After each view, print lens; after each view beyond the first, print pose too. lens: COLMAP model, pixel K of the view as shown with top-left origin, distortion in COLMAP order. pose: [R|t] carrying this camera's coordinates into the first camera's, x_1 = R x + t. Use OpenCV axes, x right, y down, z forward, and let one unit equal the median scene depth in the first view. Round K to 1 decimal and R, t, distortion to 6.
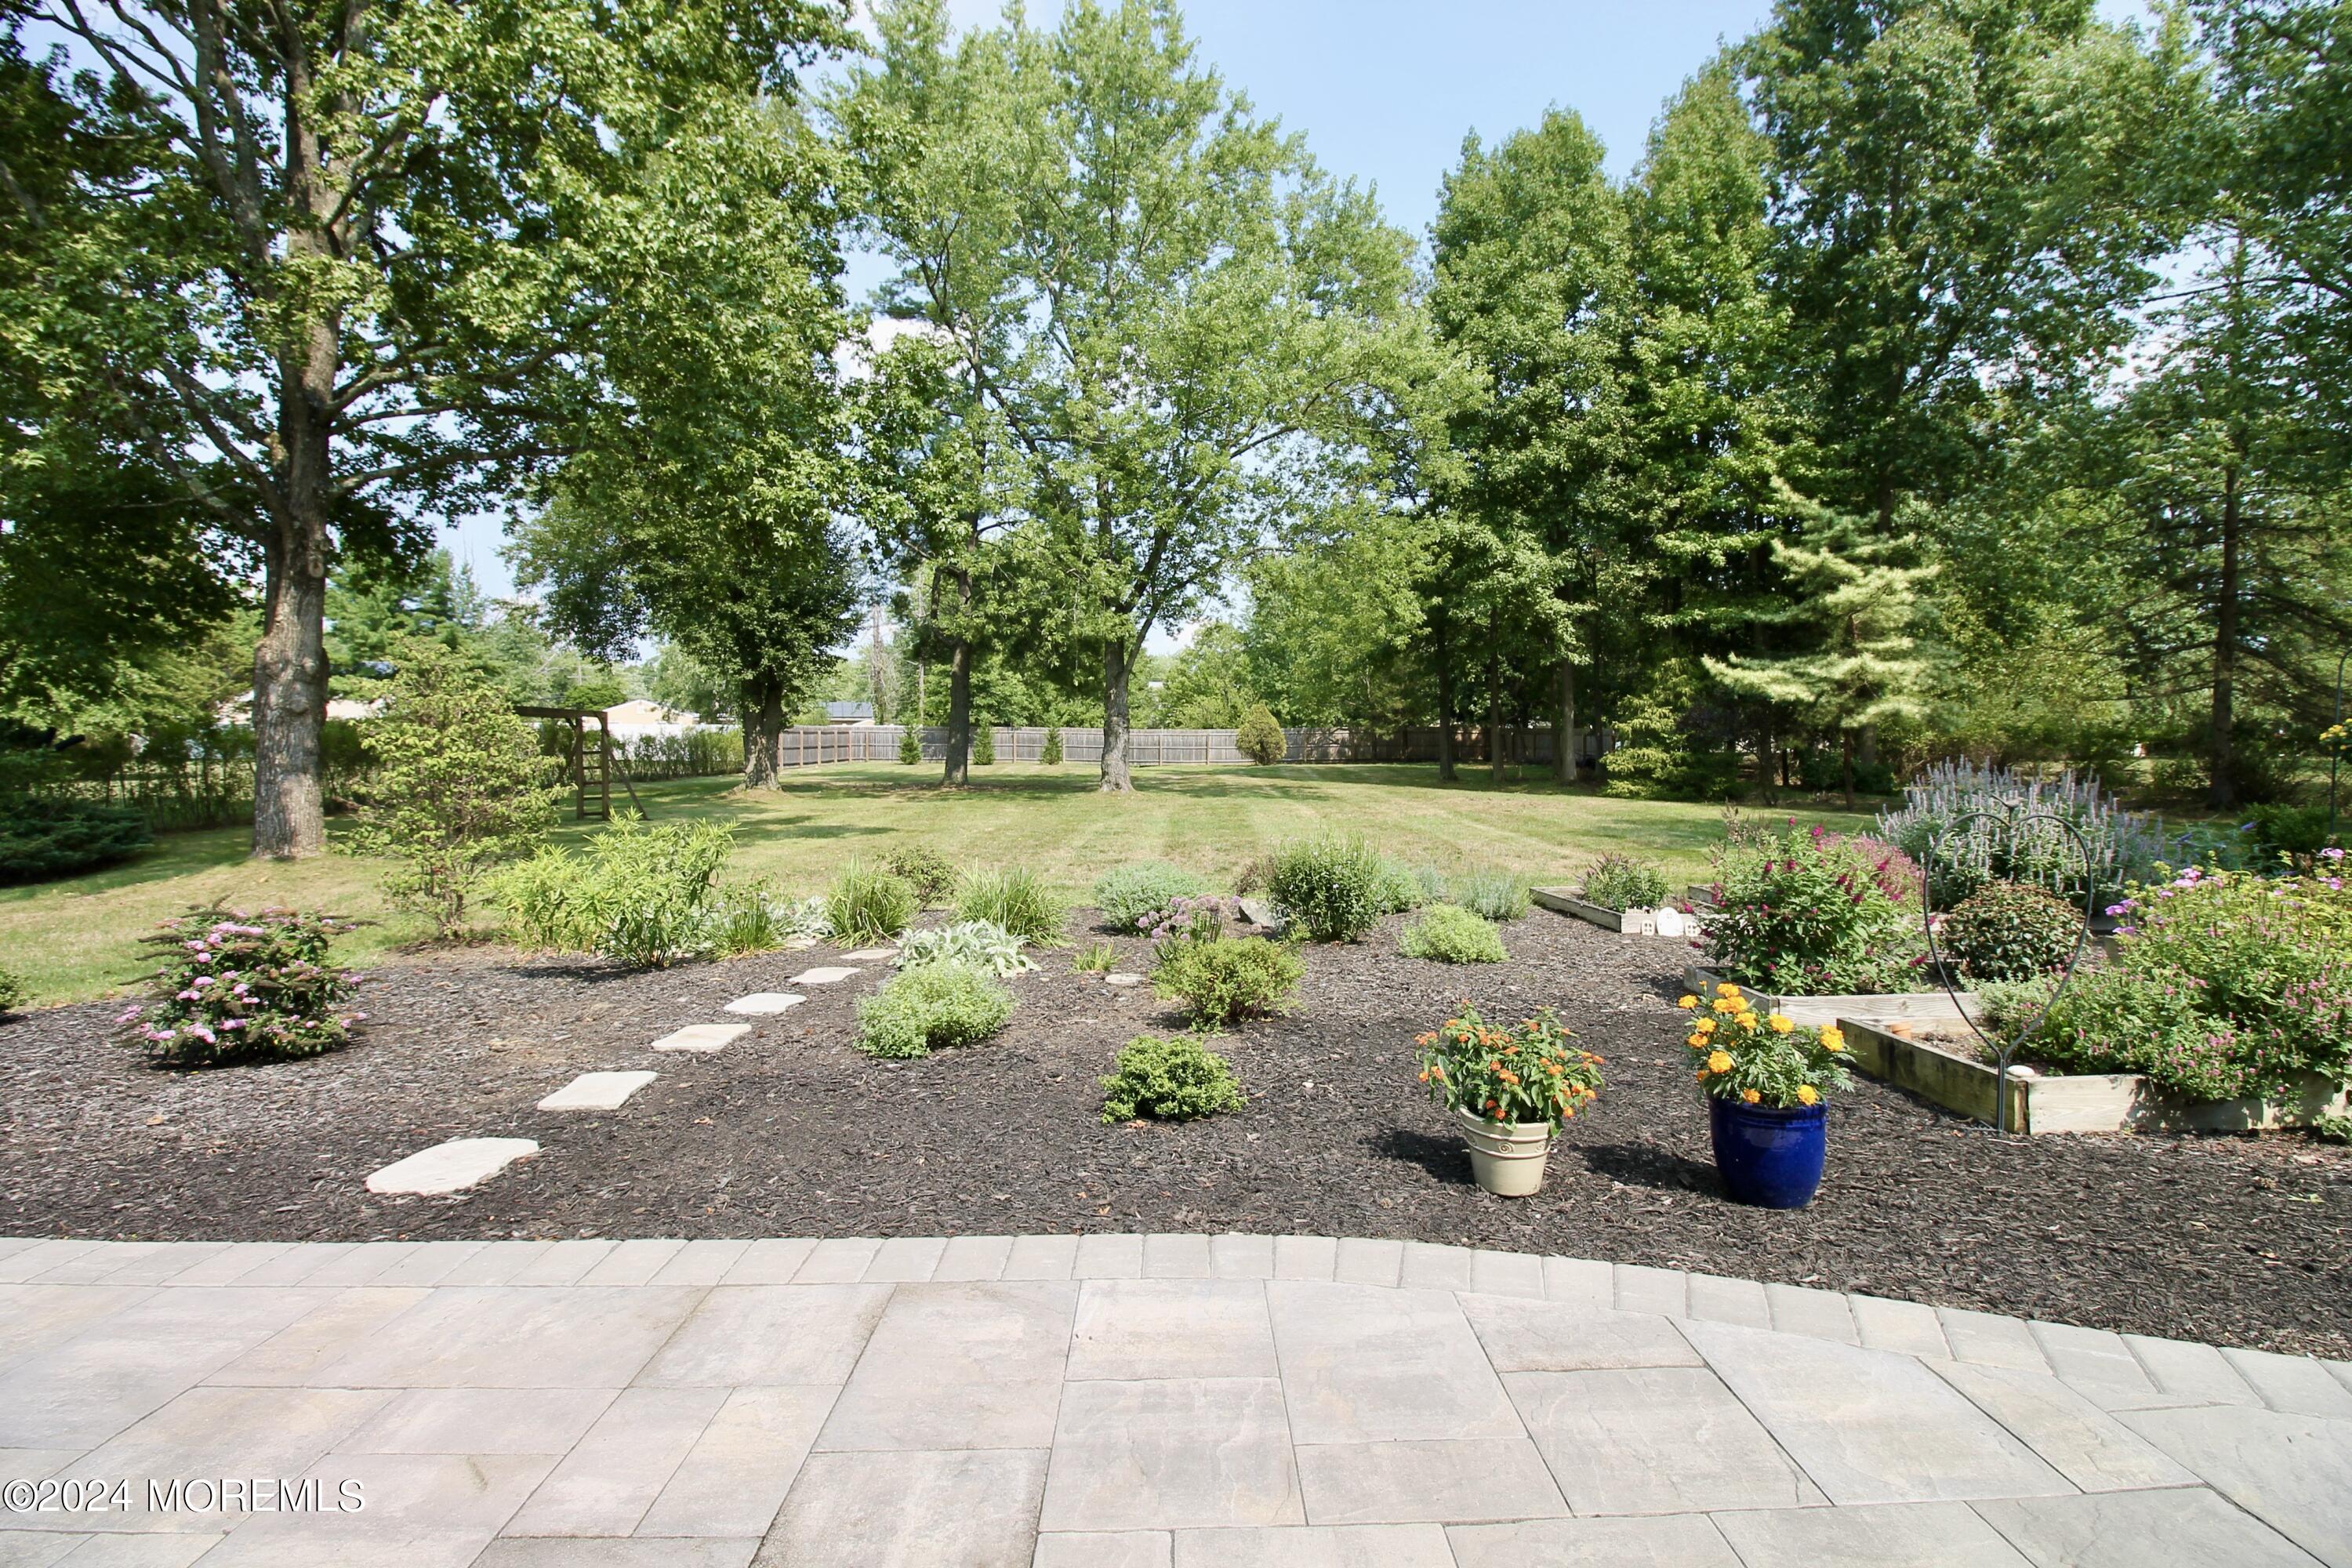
lens RADIAL K [[1098.3, 0, 1195.3], [0, 1098.3, 751.0], [0, 0, 1]] dist [-0.001021, -0.012334]
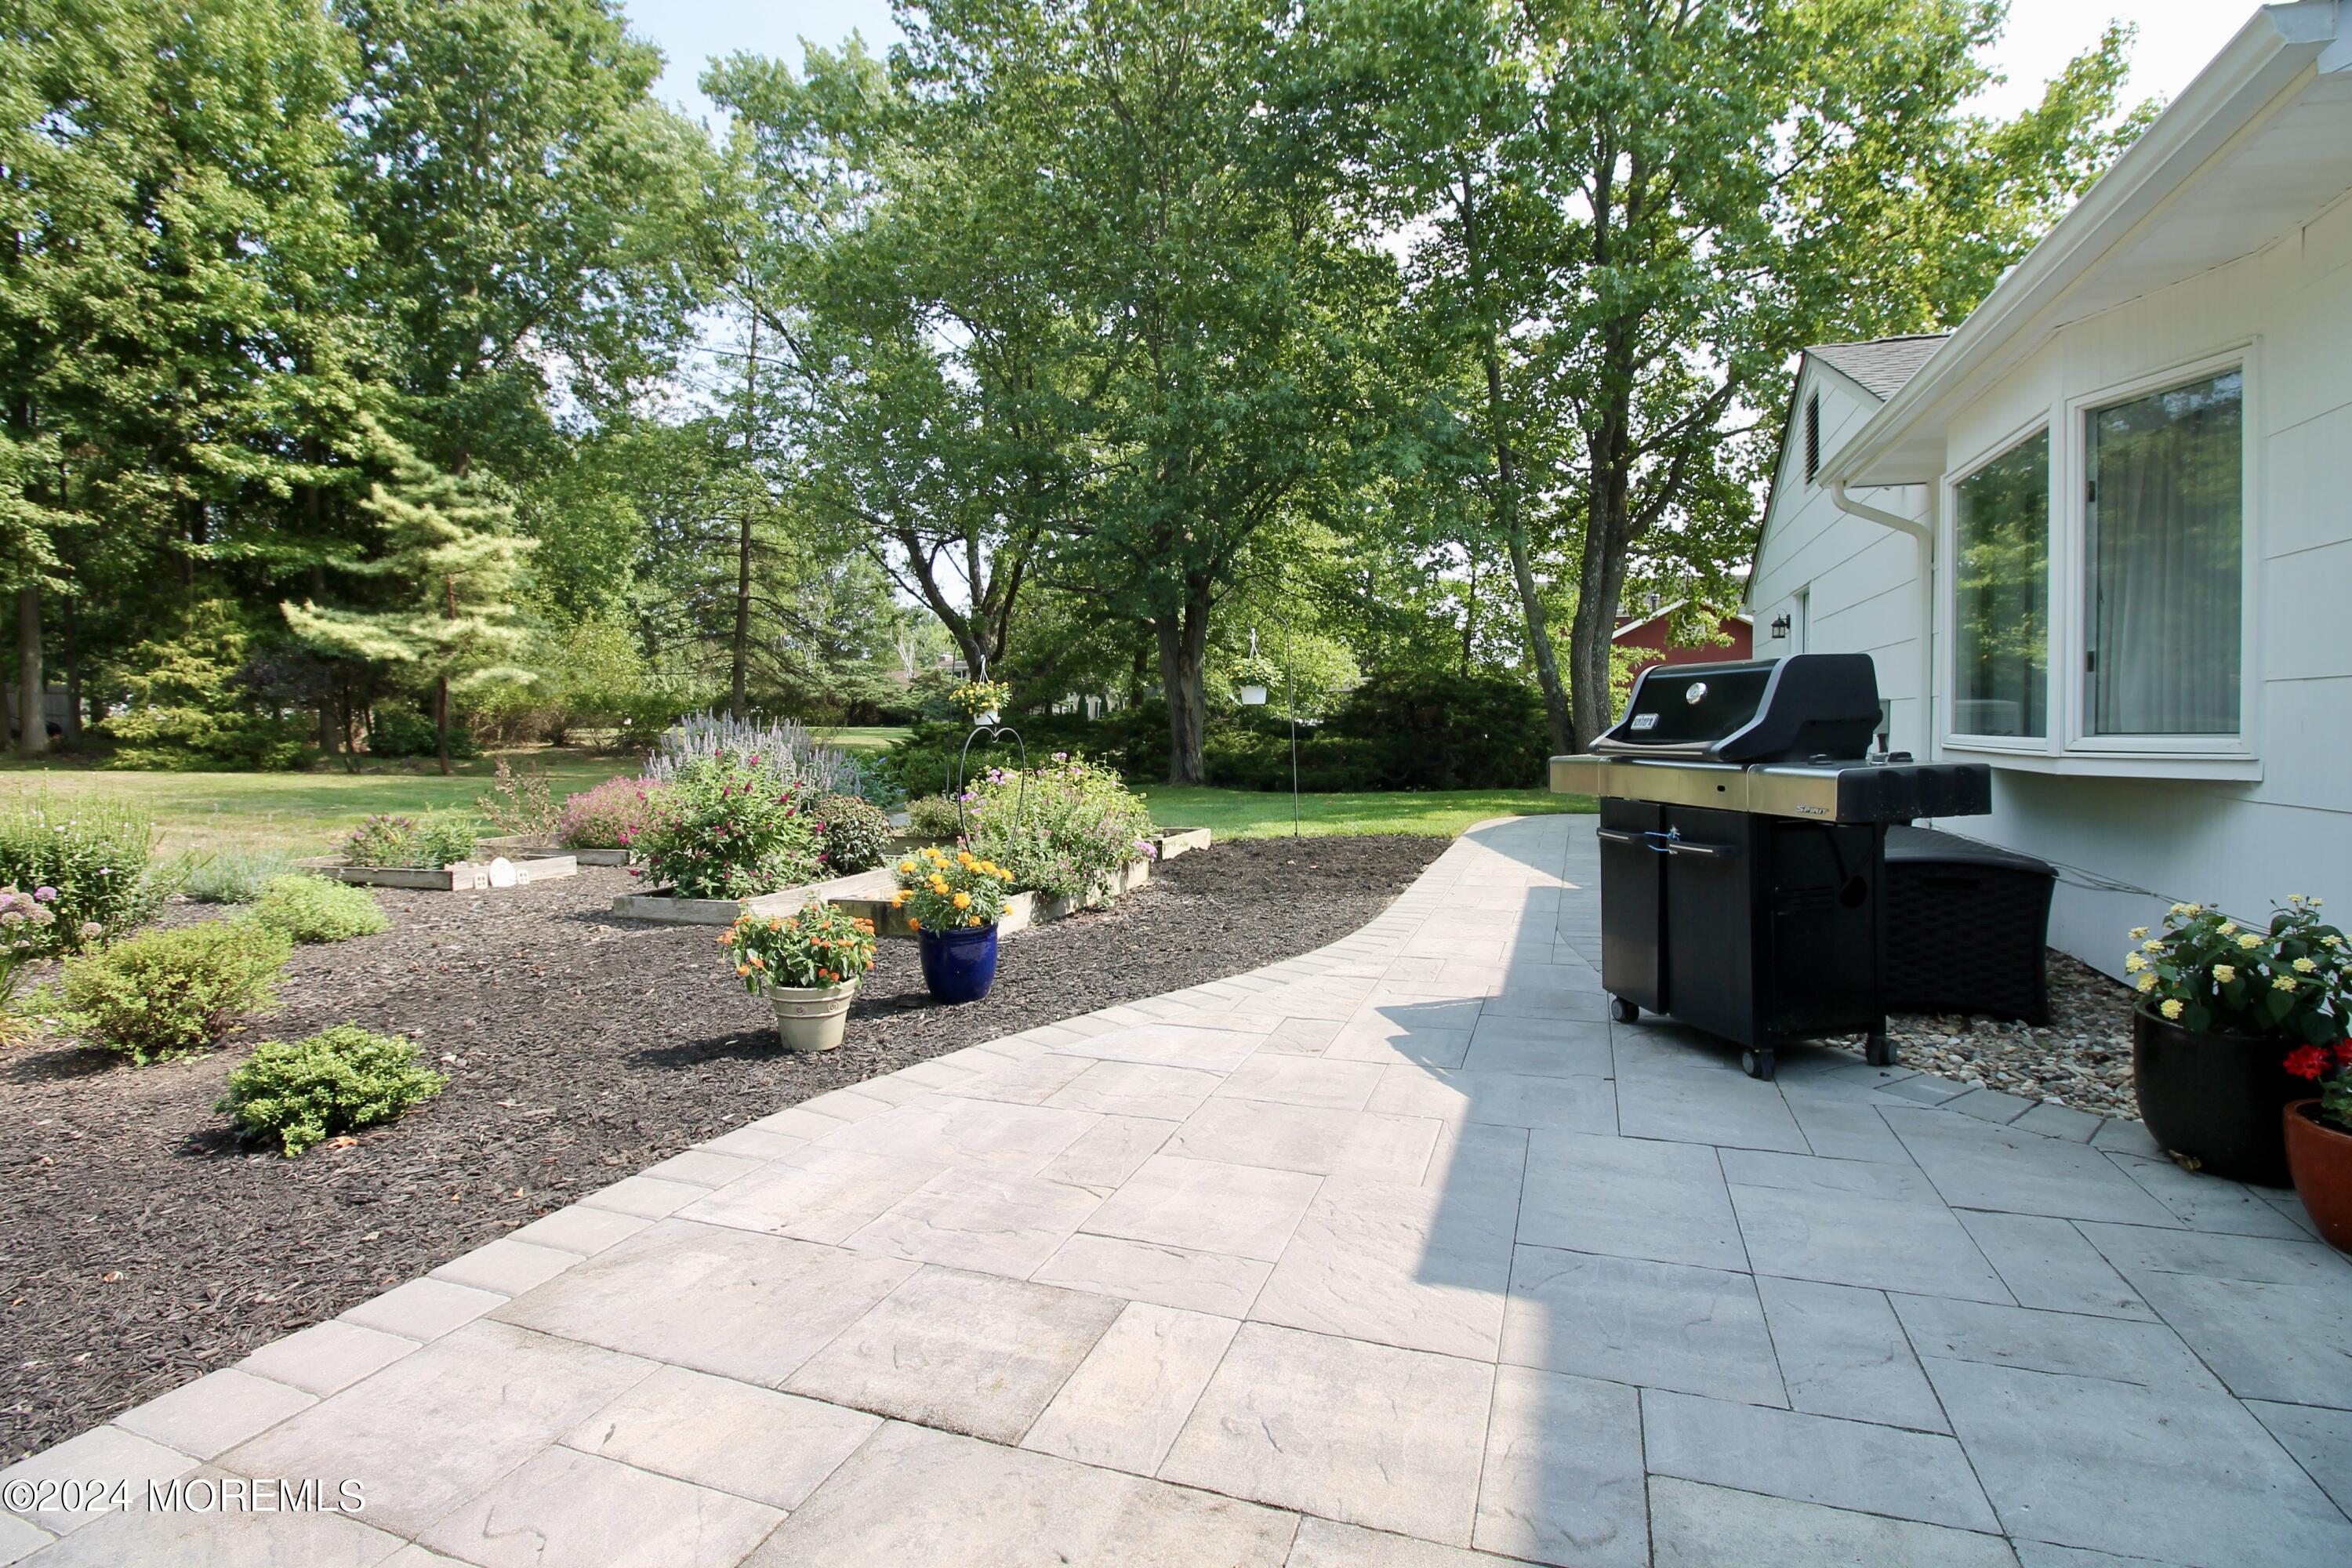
lens RADIAL K [[1098.3, 0, 1197.3], [0, 1098.3, 751.0], [0, 0, 1]] dist [-0.001021, -0.012334]
pose [[0.352117, -0.016809, 0.935805, -0.072991], [-0.007247, 0.999760, 0.020684, 0.006799], [-0.935928, -0.014065, 0.351910, 0.025155]]
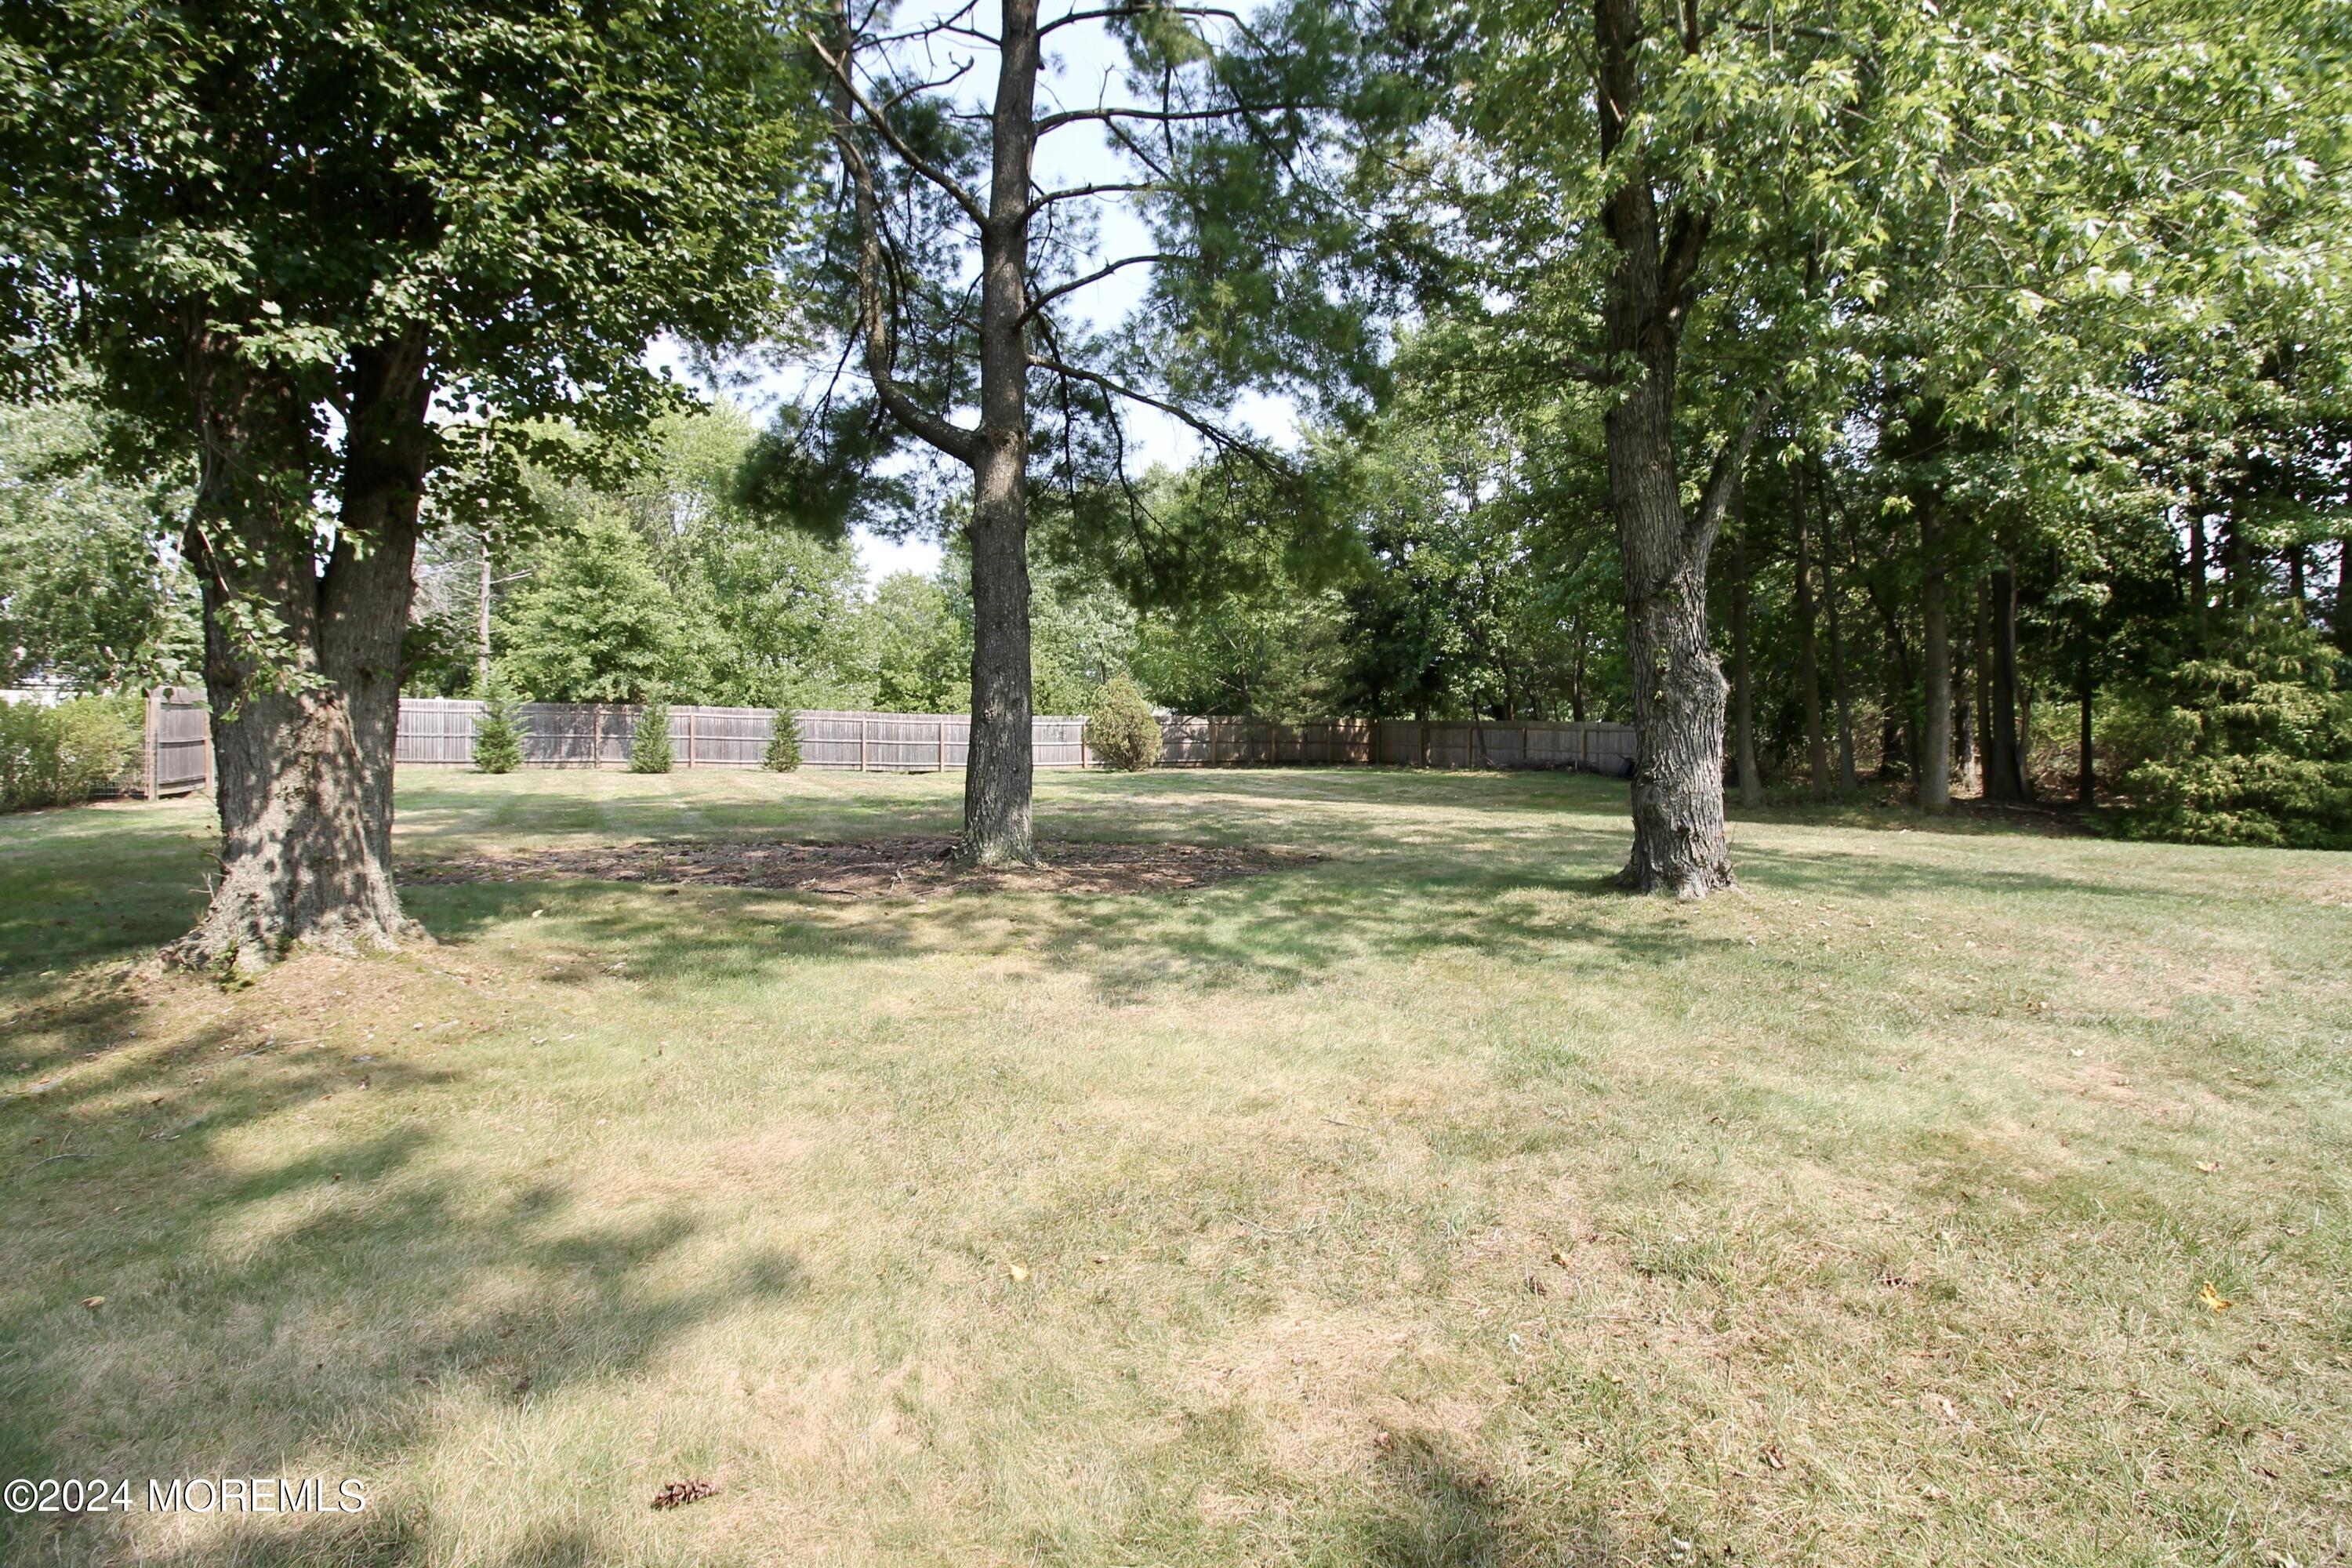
lens RADIAL K [[1098.3, 0, 1194.3], [0, 1098.3, 771.1], [0, 0, 1]] dist [-0.001021, -0.012334]
pose [[0.913381, -0.003971, 0.407086, -0.335496], [-0.005925, 0.999717, 0.023045, -0.004463], [-0.407062, -0.023461, 0.913099, 0.753077]]
